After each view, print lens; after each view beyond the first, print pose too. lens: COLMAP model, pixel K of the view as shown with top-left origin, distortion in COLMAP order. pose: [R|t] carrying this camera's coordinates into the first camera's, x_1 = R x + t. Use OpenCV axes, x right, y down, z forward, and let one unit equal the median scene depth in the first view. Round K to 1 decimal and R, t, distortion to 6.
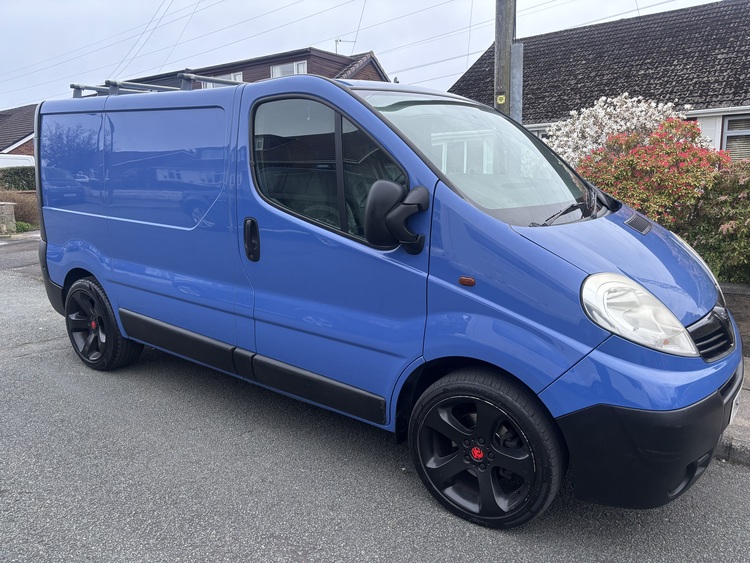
lens RADIAL K [[567.0, 0, 377.9], [0, 567.0, 284.6], [0, 0, 1]] dist [0.031397, -0.024594]
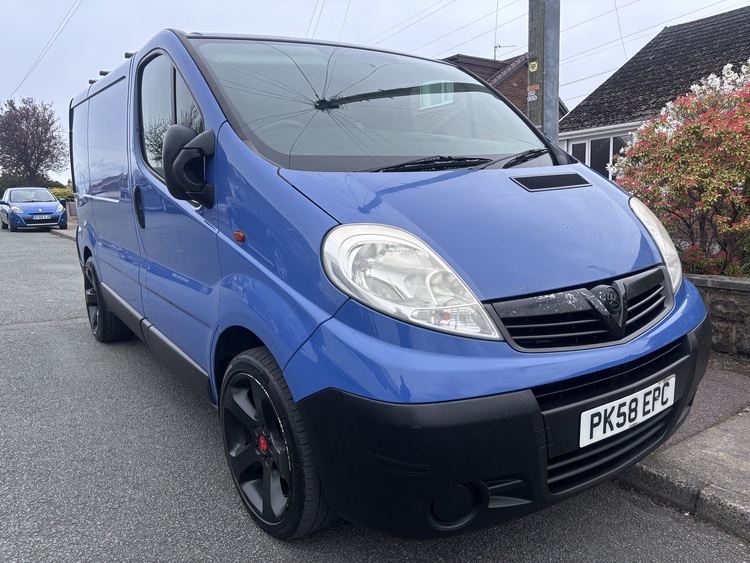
lens RADIAL K [[567.0, 0, 374.3], [0, 567.0, 278.5], [0, 0, 1]] dist [0.031397, -0.024594]
pose [[0.945025, 0.032088, -0.325421, 0.448915], [-0.044333, 0.998558, -0.030283, 0.053401], [0.323980, 0.043046, 0.945084, 0.186655]]
